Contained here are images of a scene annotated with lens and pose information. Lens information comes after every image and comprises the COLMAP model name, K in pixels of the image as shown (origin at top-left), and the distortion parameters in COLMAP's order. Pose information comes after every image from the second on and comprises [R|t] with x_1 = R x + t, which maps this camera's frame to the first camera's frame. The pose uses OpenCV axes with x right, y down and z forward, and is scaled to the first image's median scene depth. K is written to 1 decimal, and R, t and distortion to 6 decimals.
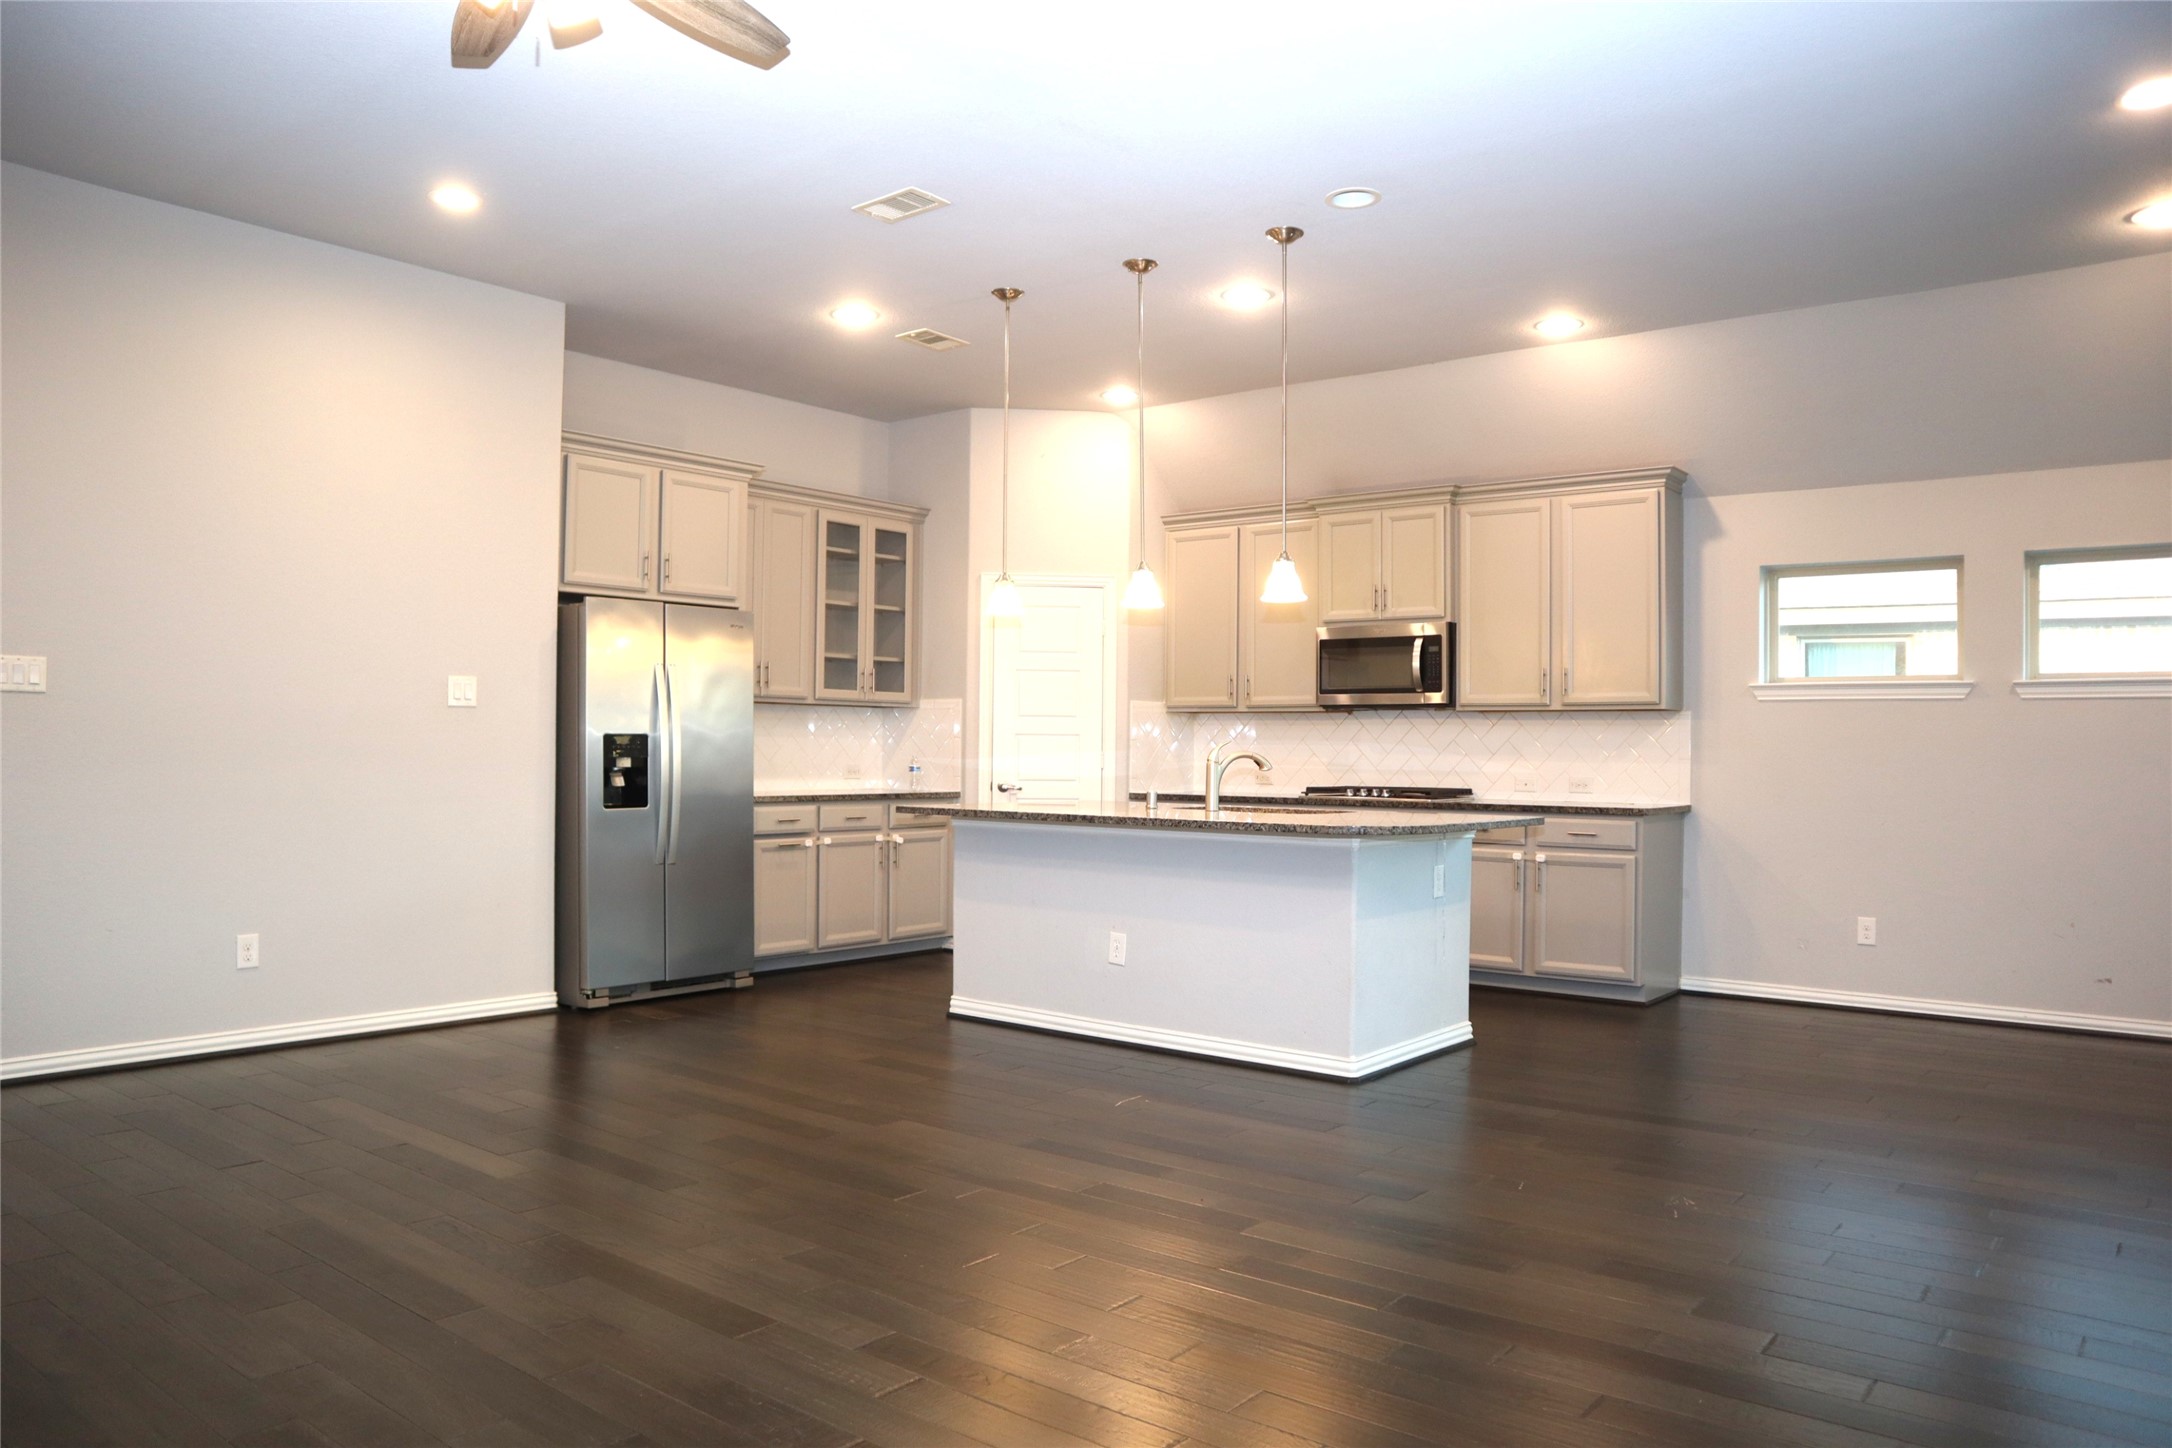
lens RADIAL K [[1514.9, 0, 1078.5], [0, 1514.9, 732.8], [0, 0, 1]] dist [-0.109030, 0.055067]
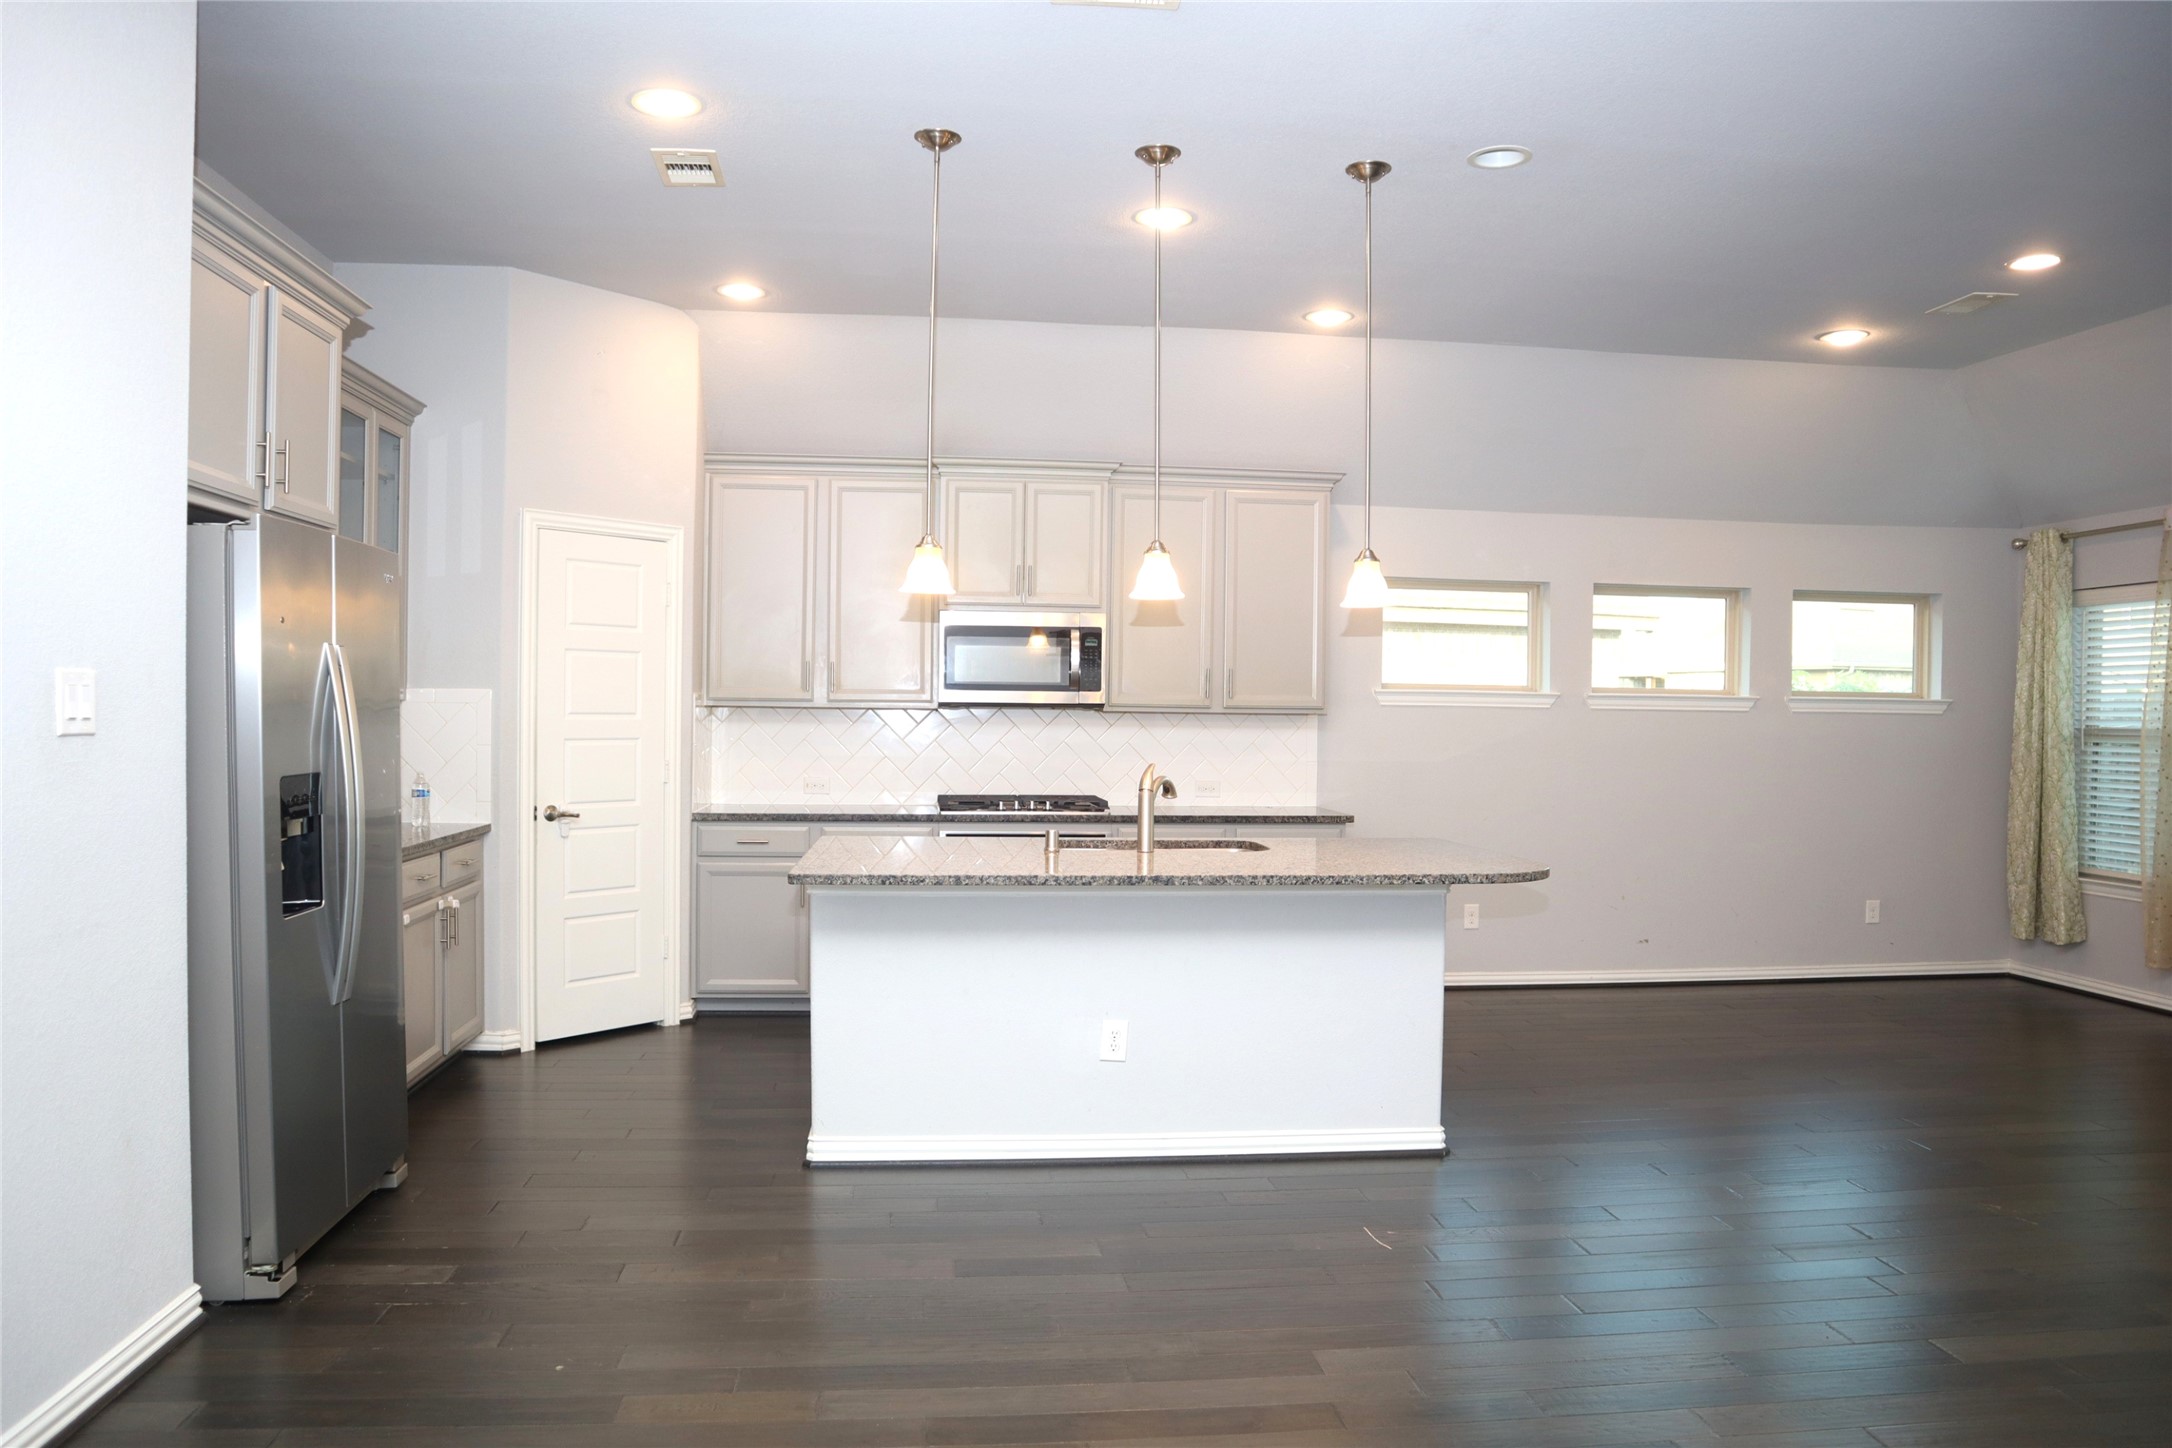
lens RADIAL K [[1514.9, 0, 1090.5], [0, 1514.9, 740.5], [0, 0, 1]] dist [-0.109030, 0.055067]
pose [[0.701016, -0.015474, 0.712978, -0.444342], [-0.012057, 0.999364, 0.033545, -0.030130], [-0.713044, -0.032112, 0.700384, 0.397395]]
